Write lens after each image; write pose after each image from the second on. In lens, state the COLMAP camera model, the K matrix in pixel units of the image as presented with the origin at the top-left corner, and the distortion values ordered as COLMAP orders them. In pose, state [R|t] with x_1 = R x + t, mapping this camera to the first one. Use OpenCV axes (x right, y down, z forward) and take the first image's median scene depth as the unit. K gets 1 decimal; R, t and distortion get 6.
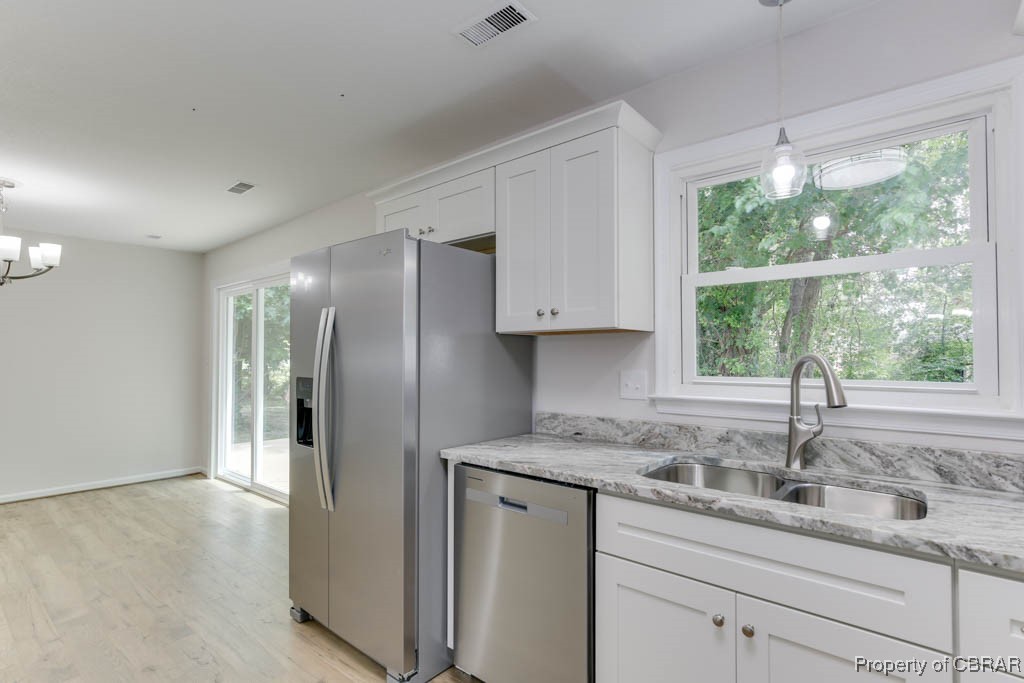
lens RADIAL K [[484.2, 0, 509.2], [0, 484.2, 341.1], [0, 0, 1]] dist [-0.005929, 0.001904]
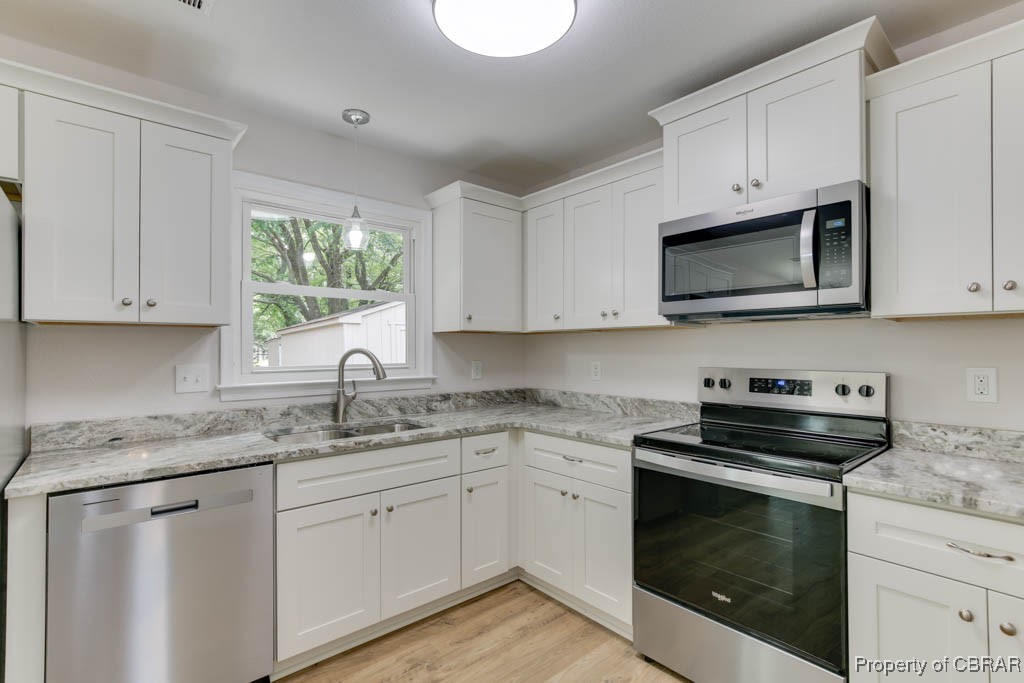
lens RADIAL K [[484.2, 0, 513.5], [0, 484.2, 342.1], [0, 0, 1]] dist [-0.005929, 0.001904]
pose [[0.170632, 0.008833, 0.985295, -0.709453], [-0.030017, 0.999542, -0.003762, -0.003459], [-0.984877, -0.028933, 0.170819, 0.171989]]
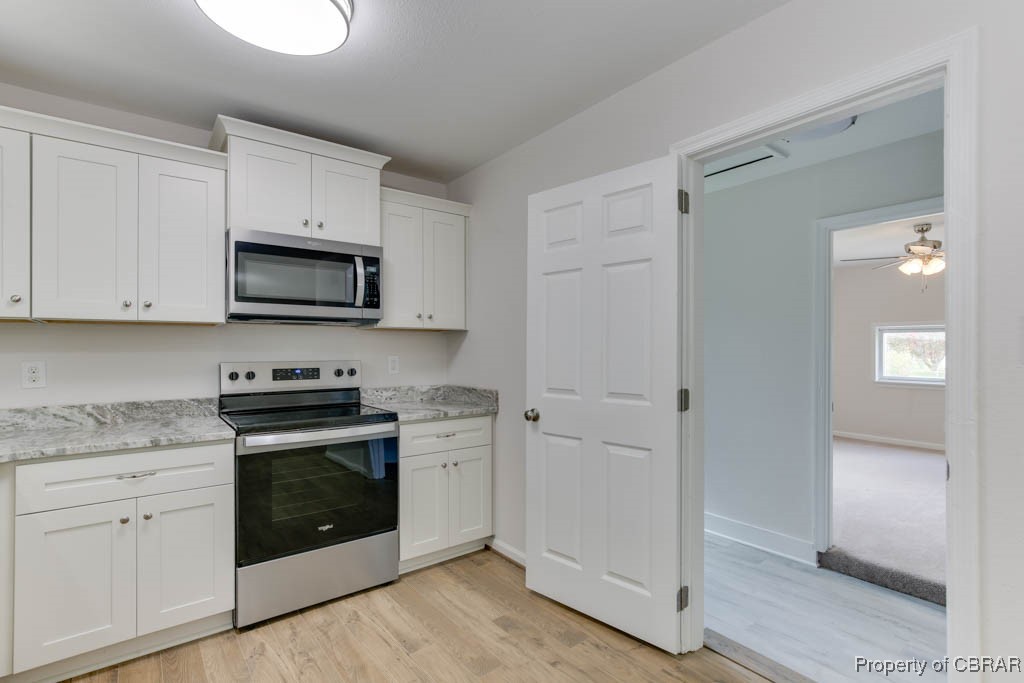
lens RADIAL K [[484.2, 0, 520.5], [0, 484.2, 340.9], [0, 0, 1]] dist [-0.005929, 0.001904]
pose [[-0.975385, 0.003802, 0.220476, -0.494040], [-0.007086, 0.998795, -0.048573, 0.043098], [-0.220395, -0.048939, -0.974182, 1.082050]]
